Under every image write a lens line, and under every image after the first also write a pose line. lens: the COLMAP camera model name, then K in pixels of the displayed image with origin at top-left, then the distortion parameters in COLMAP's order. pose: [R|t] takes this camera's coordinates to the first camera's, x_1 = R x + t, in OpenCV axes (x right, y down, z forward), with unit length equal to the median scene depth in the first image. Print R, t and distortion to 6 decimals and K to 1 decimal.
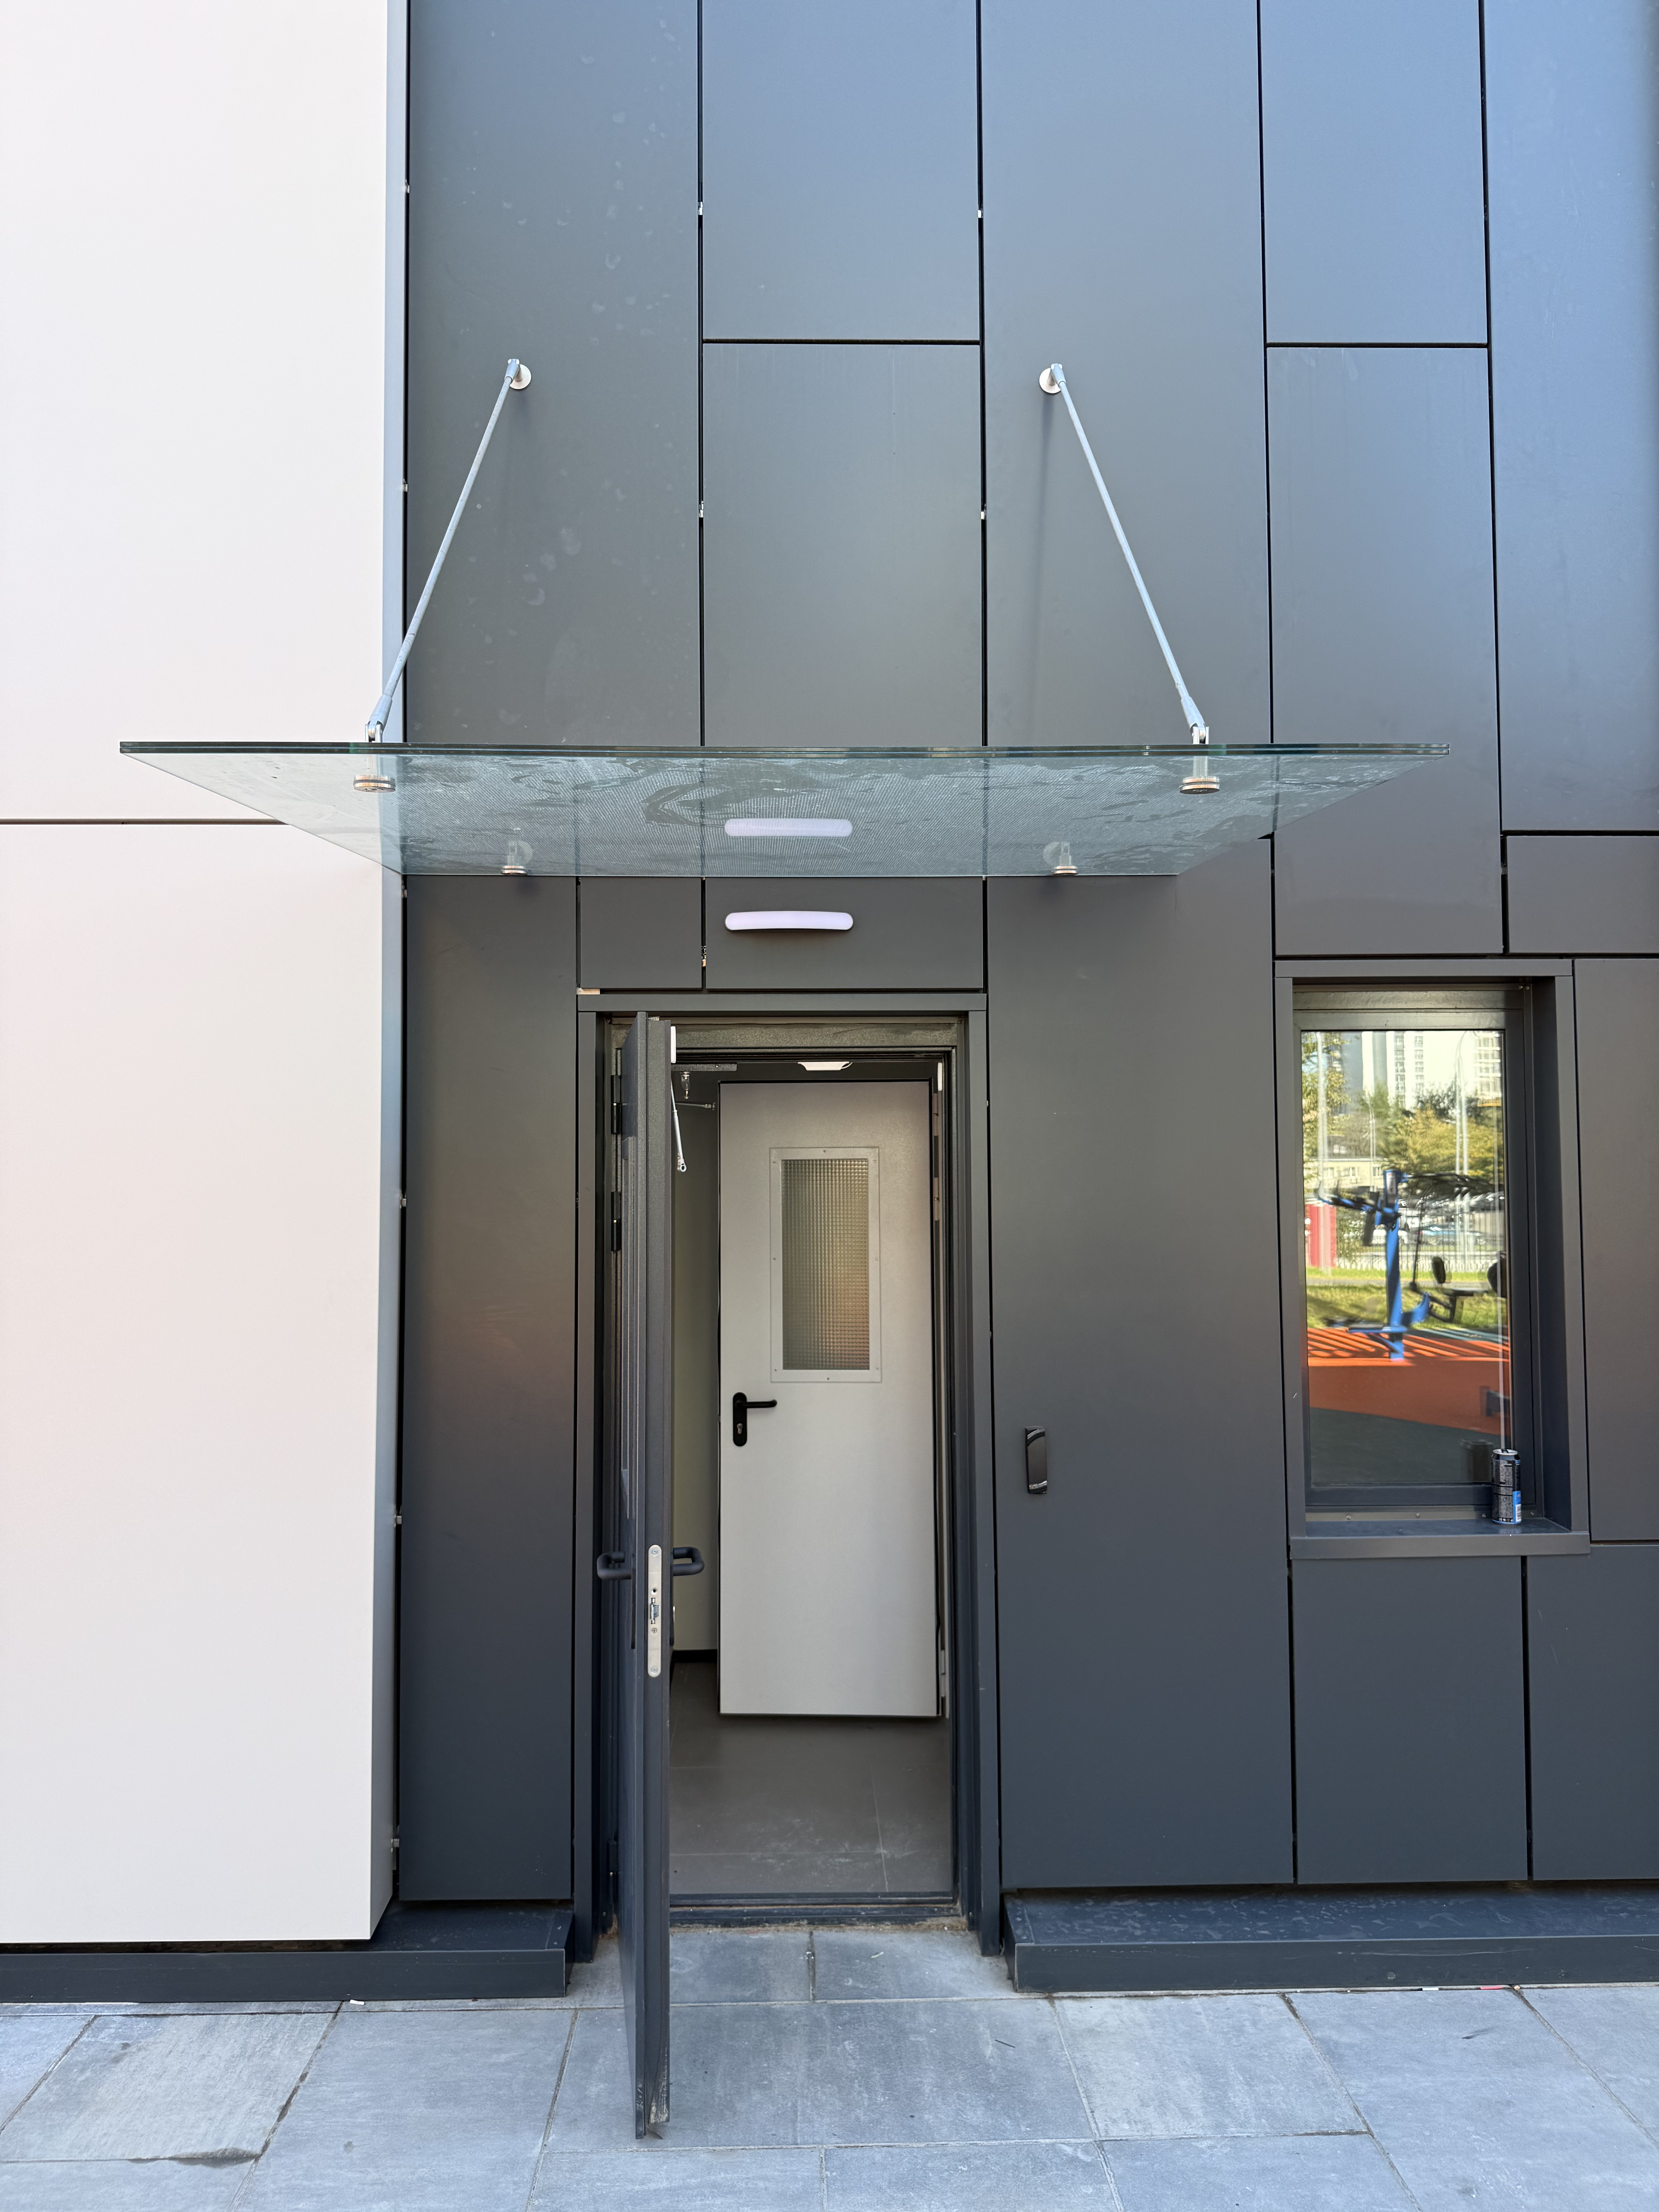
lens RADIAL K [[1572.4, 0, 831.0], [0, 1572.4, 1101.7], [0, 0, 1]] dist [0.022563, -0.008428]
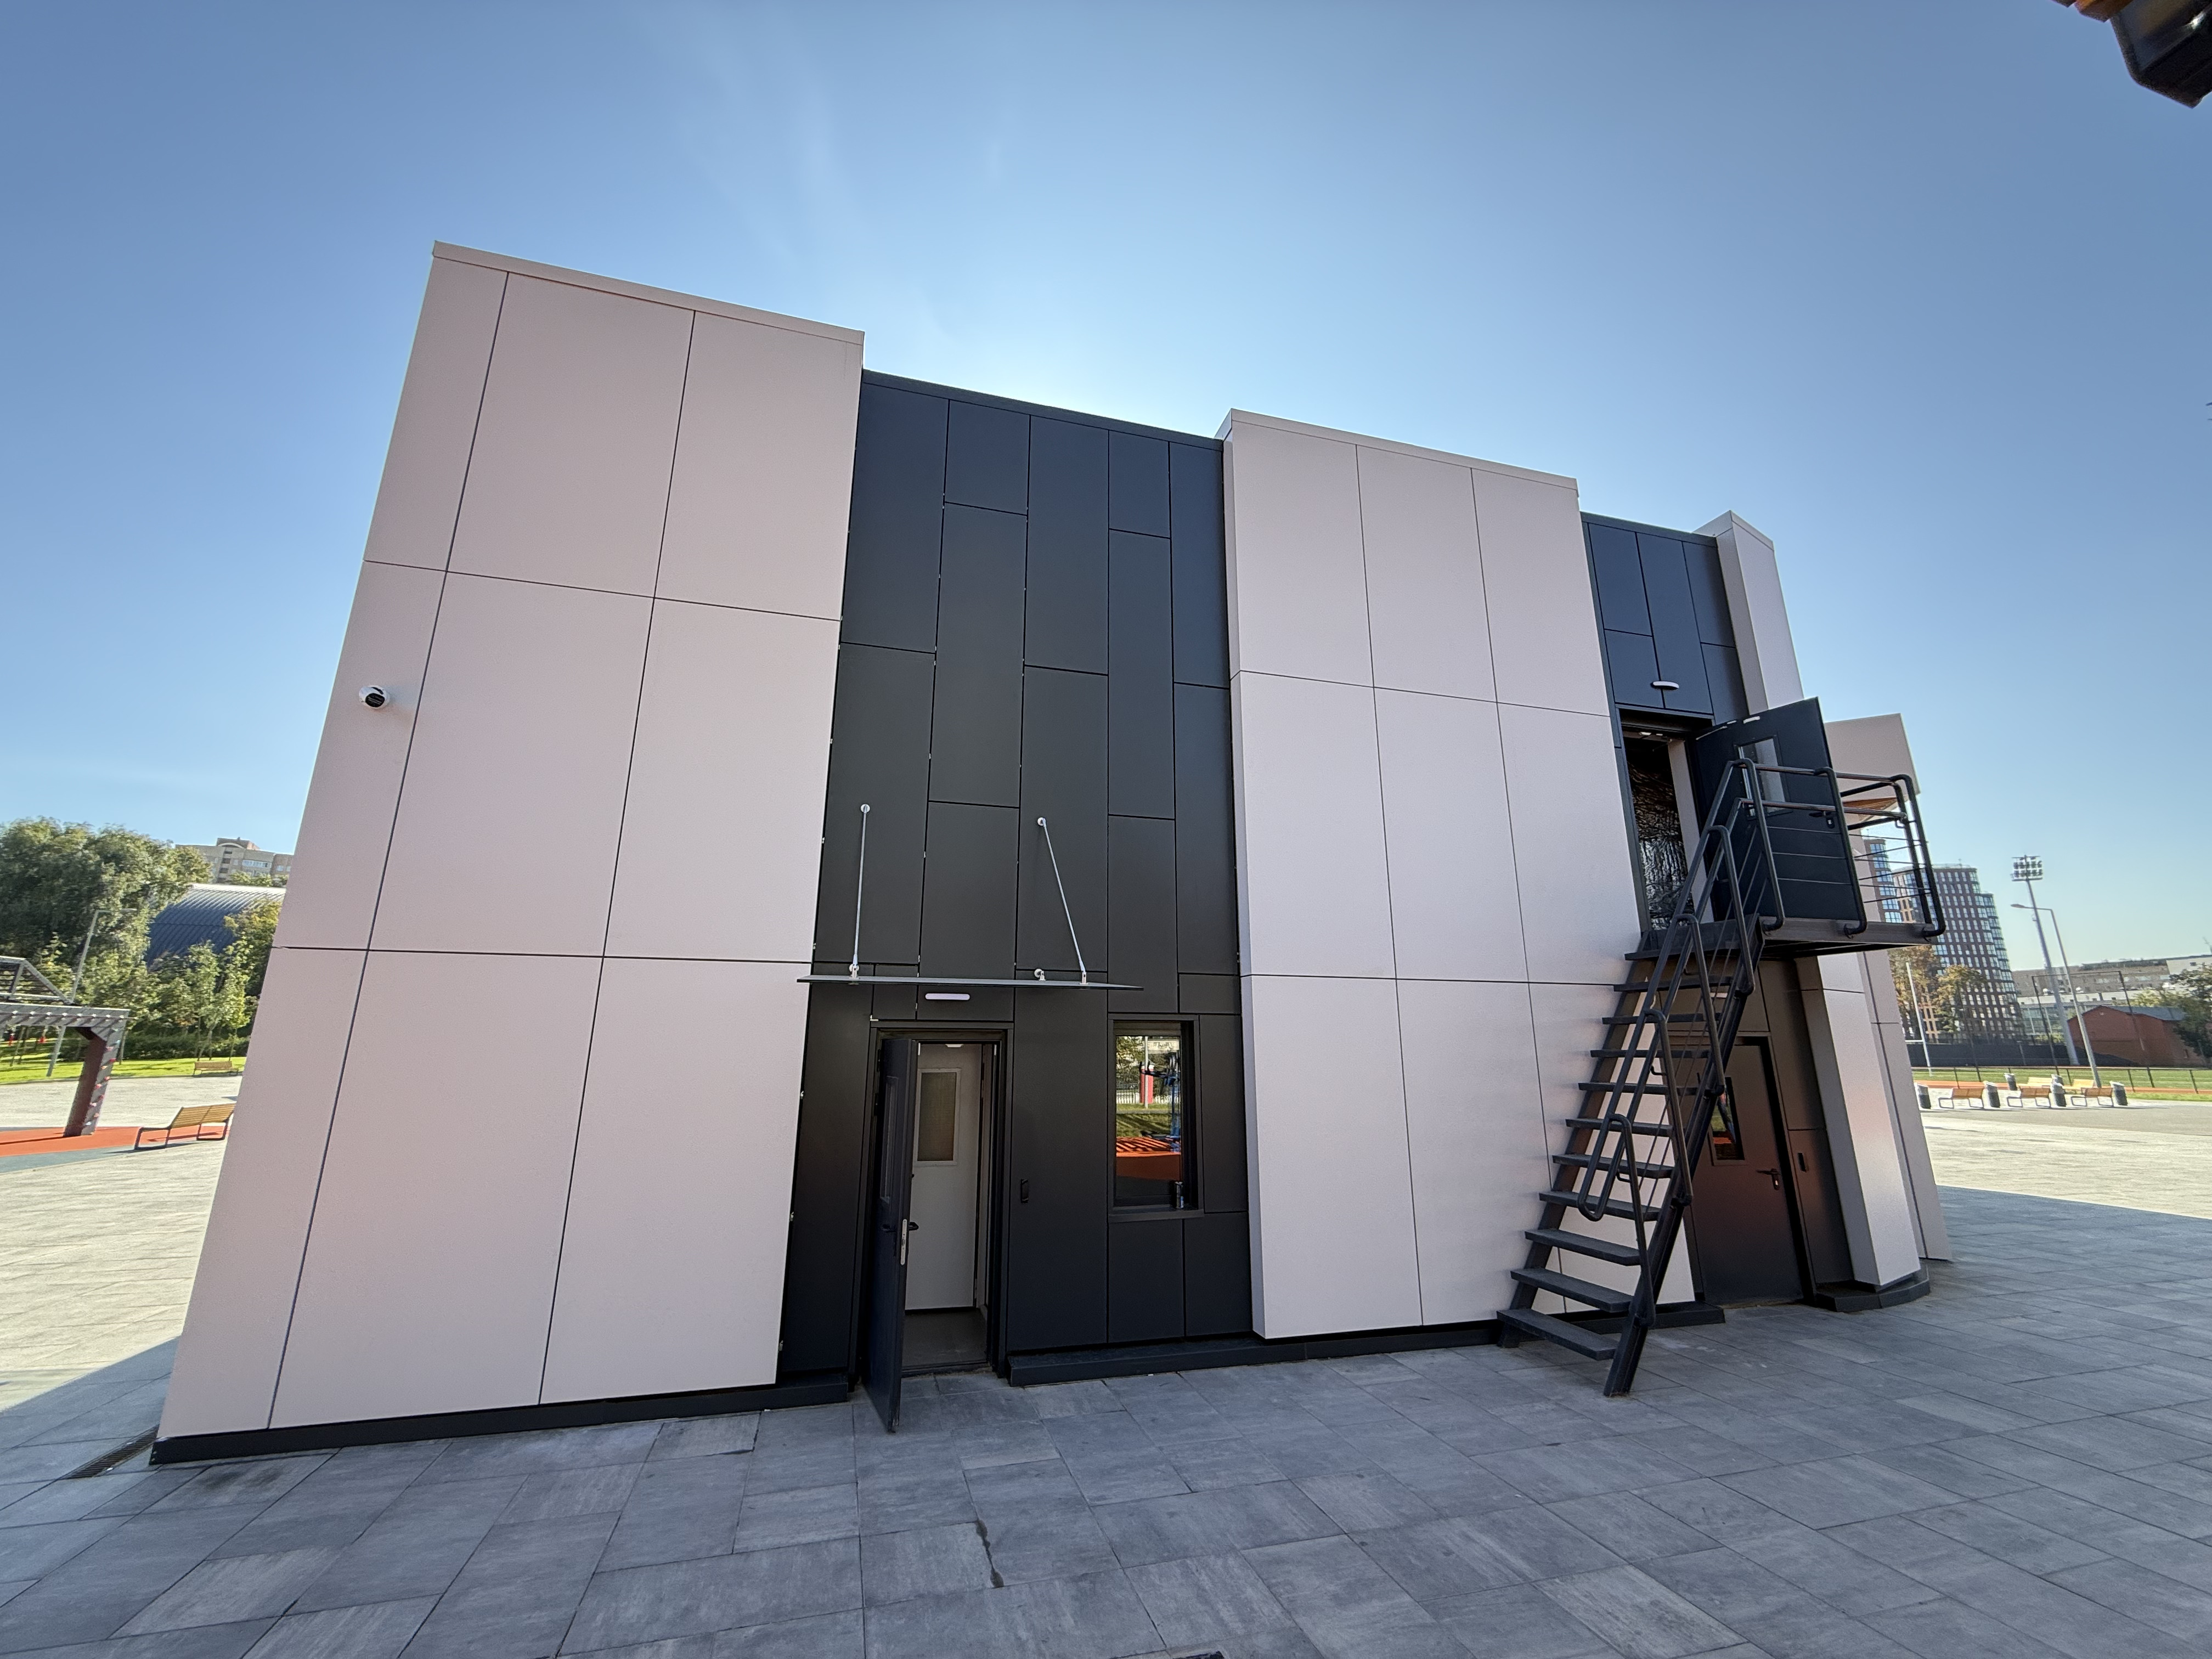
lens RADIAL K [[891.6, 0, 1109.6], [0, 891.6, 830.3], [0, 0, 1]] dist [-0.000849, 0.000052]
pose [[0.966887, 0.067105, 0.246225, -0.174717], [-0.019448, 0.981380, -0.191091, -0.117890], [-0.254463, 0.179974, 0.950188, -0.750439]]
